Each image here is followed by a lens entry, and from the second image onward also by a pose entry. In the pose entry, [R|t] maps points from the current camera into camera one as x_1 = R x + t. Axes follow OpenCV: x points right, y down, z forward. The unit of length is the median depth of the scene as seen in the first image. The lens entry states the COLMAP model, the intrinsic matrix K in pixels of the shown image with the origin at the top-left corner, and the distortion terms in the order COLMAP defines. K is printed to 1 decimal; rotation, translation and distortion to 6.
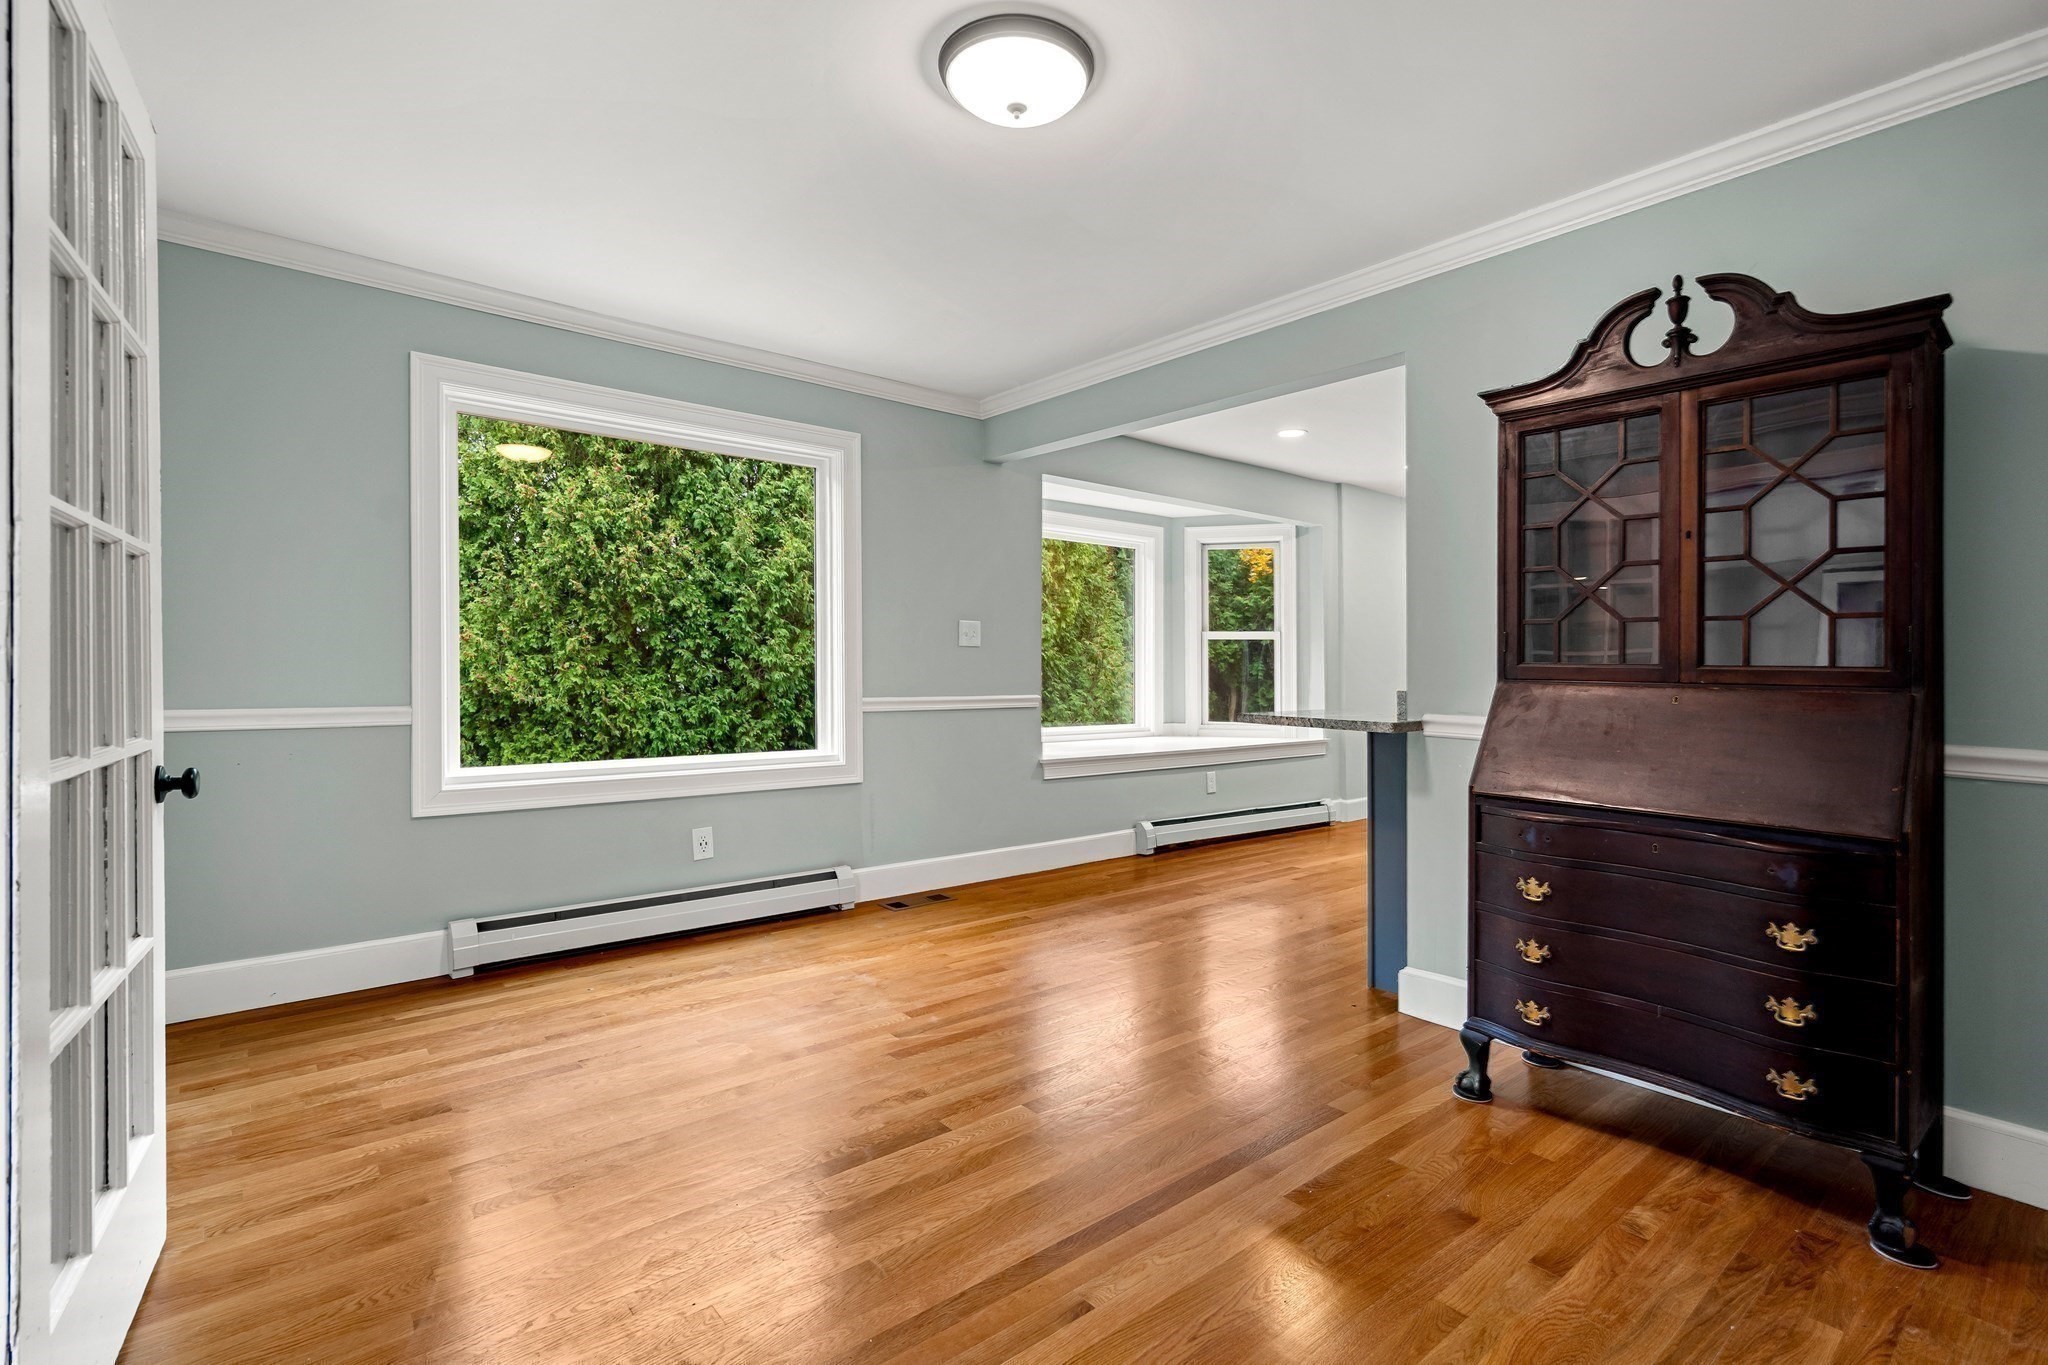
lens RADIAL K [[955.0, 0, 1024.5], [0, 955.0, 669.5], [0, 0, 1]] dist [0.000195, -0.000446]
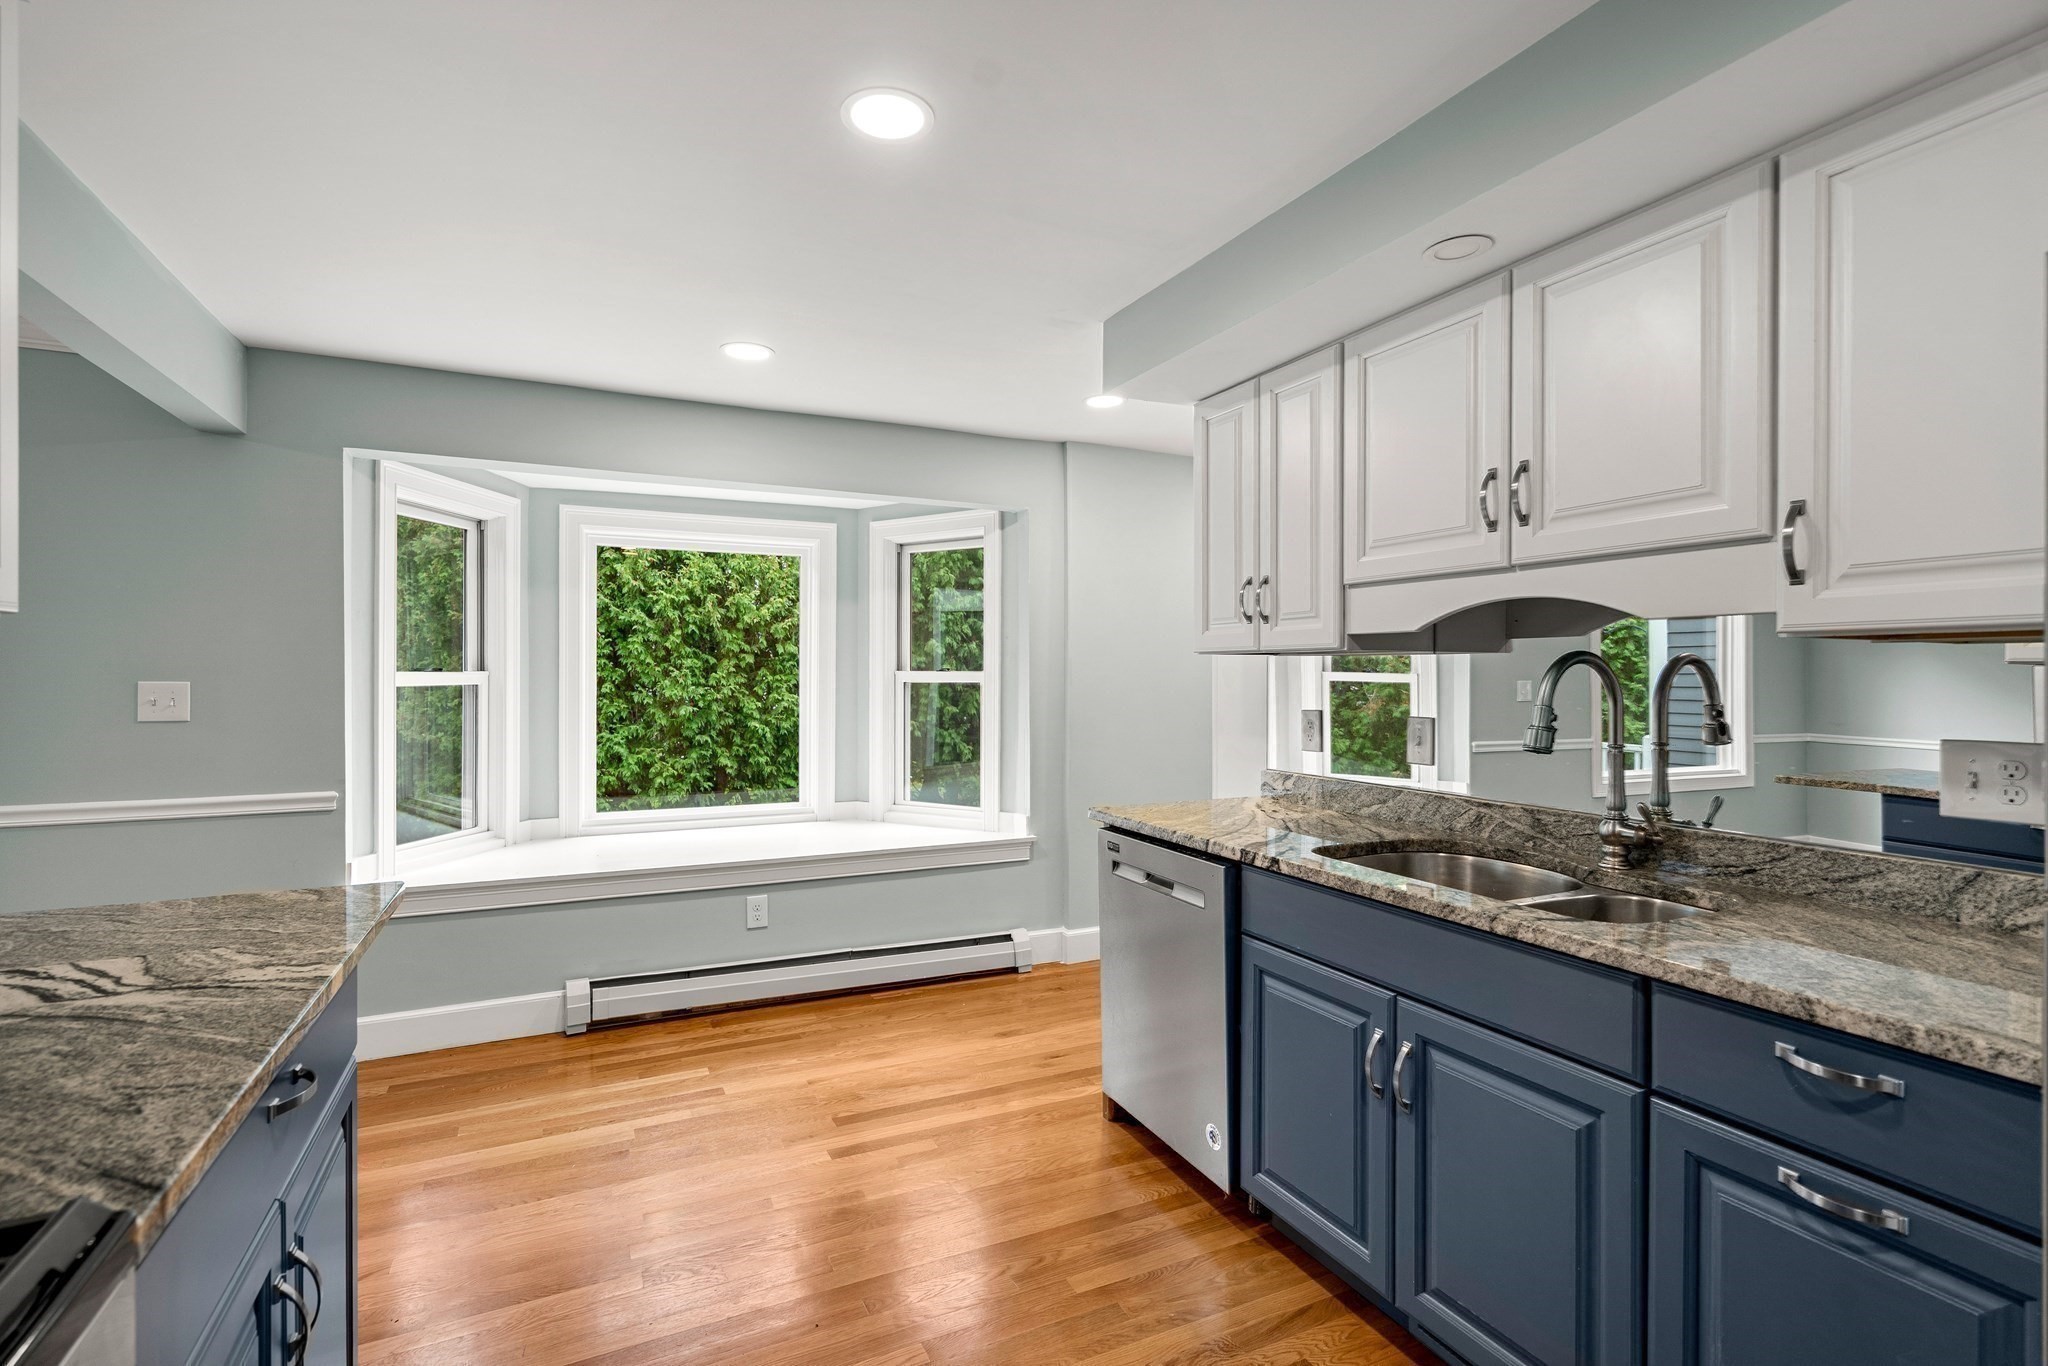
lens RADIAL K [[955.0, 0, 1006.1], [0, 955.0, 676.3], [0, 0, 1]] dist [0.000195, -0.000446]
pose [[0.967340, -0.010700, -0.253258, 0.721569], [0.009691, 0.999939, -0.005230, -0.050172], [0.253298, 0.002605, 0.967385, 0.565245]]
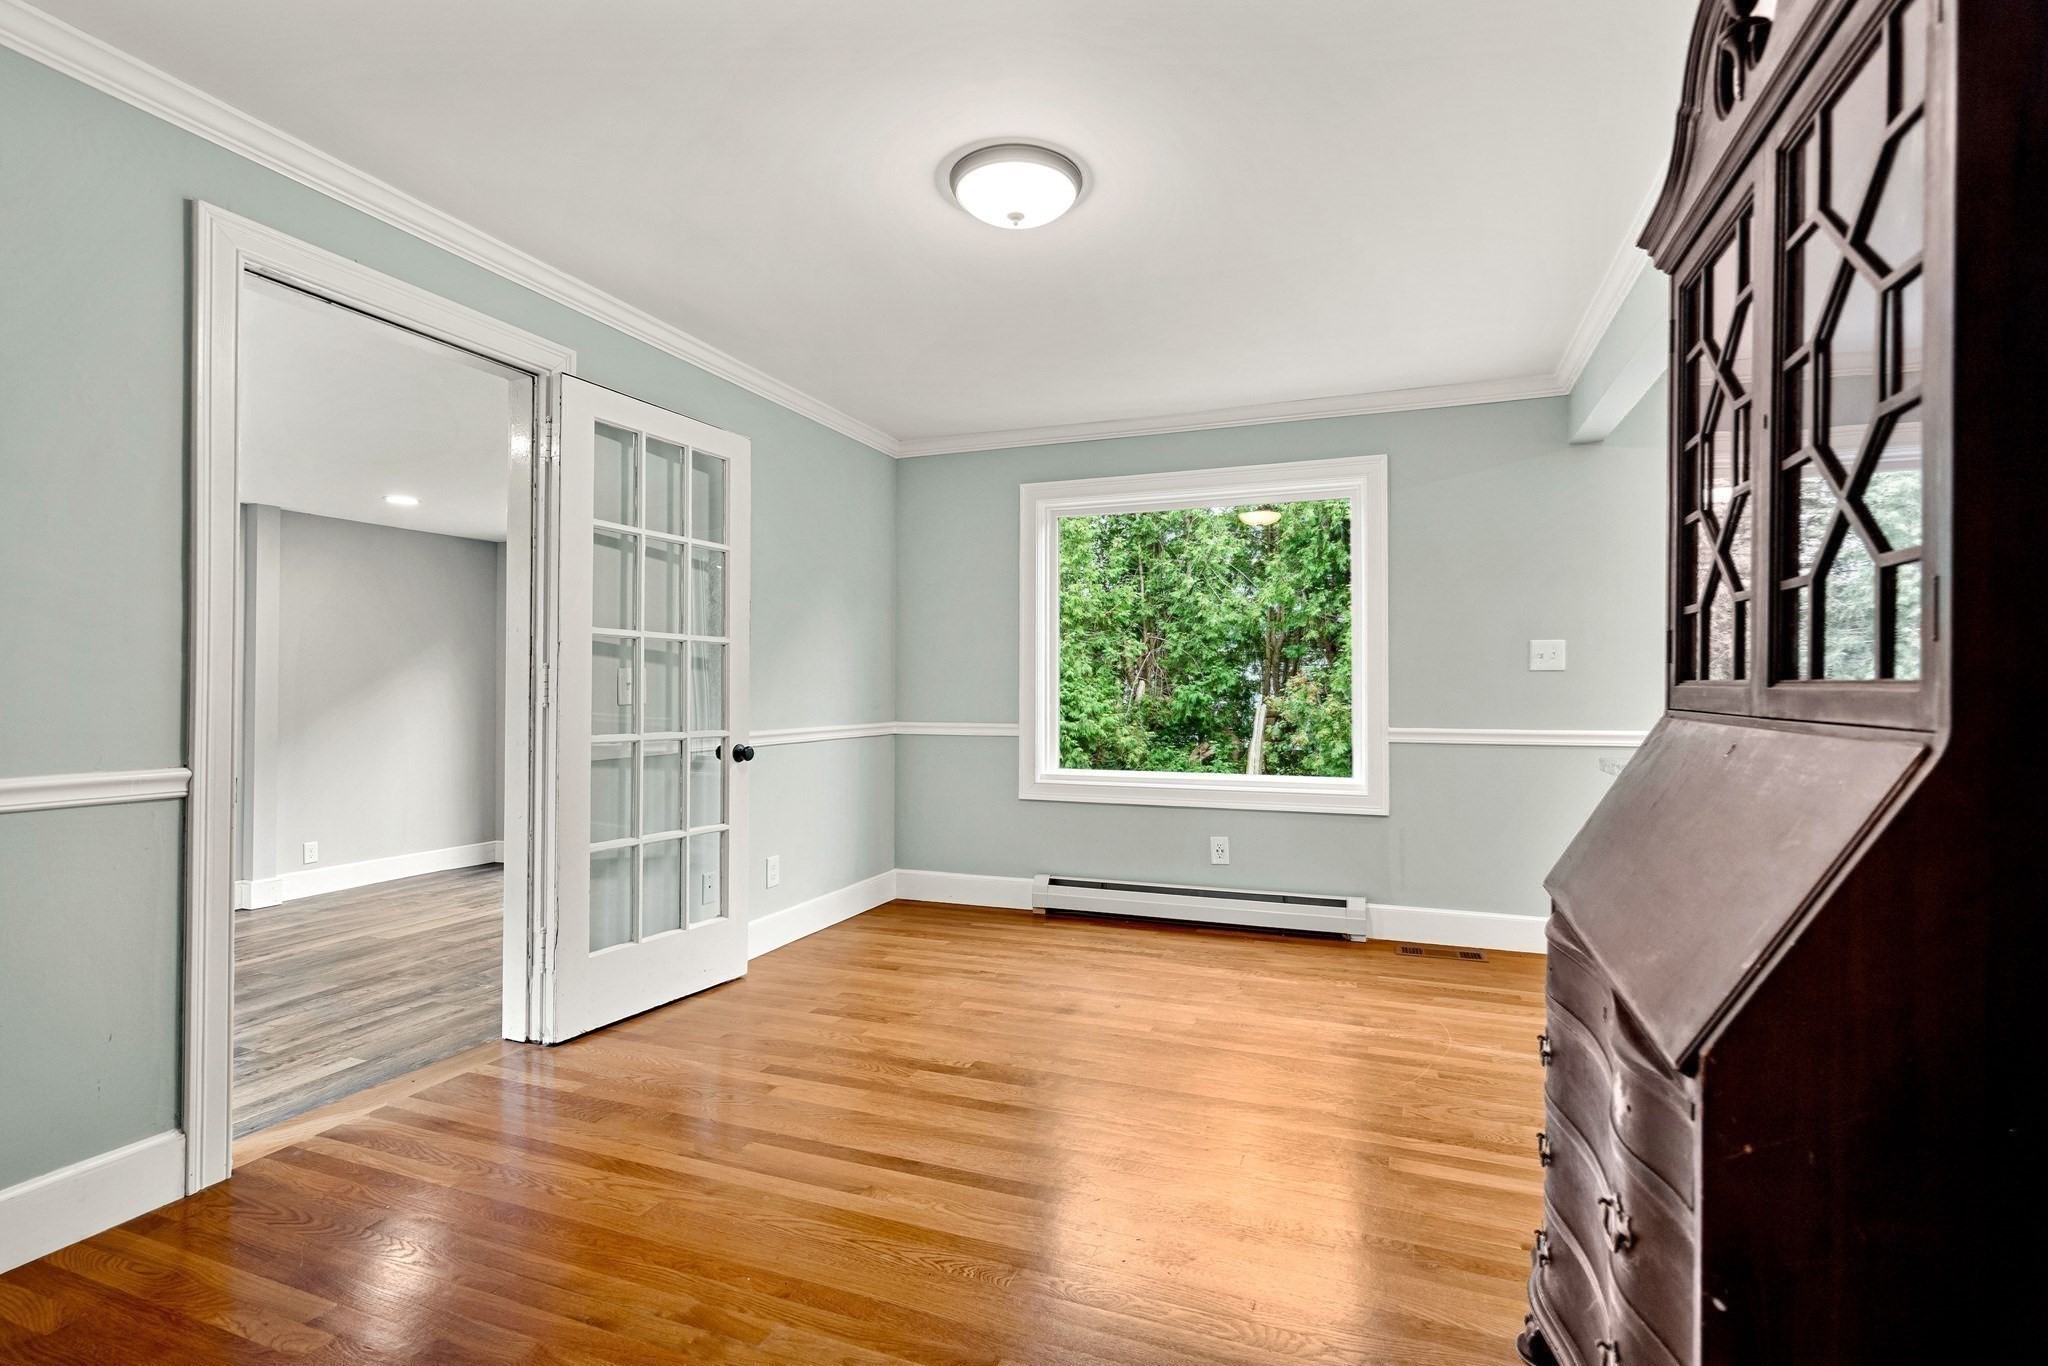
lens RADIAL K [[955.0, 0, 1029.2], [0, 955.0, 686.0], [0, 0, 1]] dist [0.000195, -0.000446]
pose [[0.490069, -0.012846, -0.871589, 0.491095], [0.001961, 0.999905, -0.013635, 0.000042], [0.871682, 0.004973, 0.490047, 0.210548]]
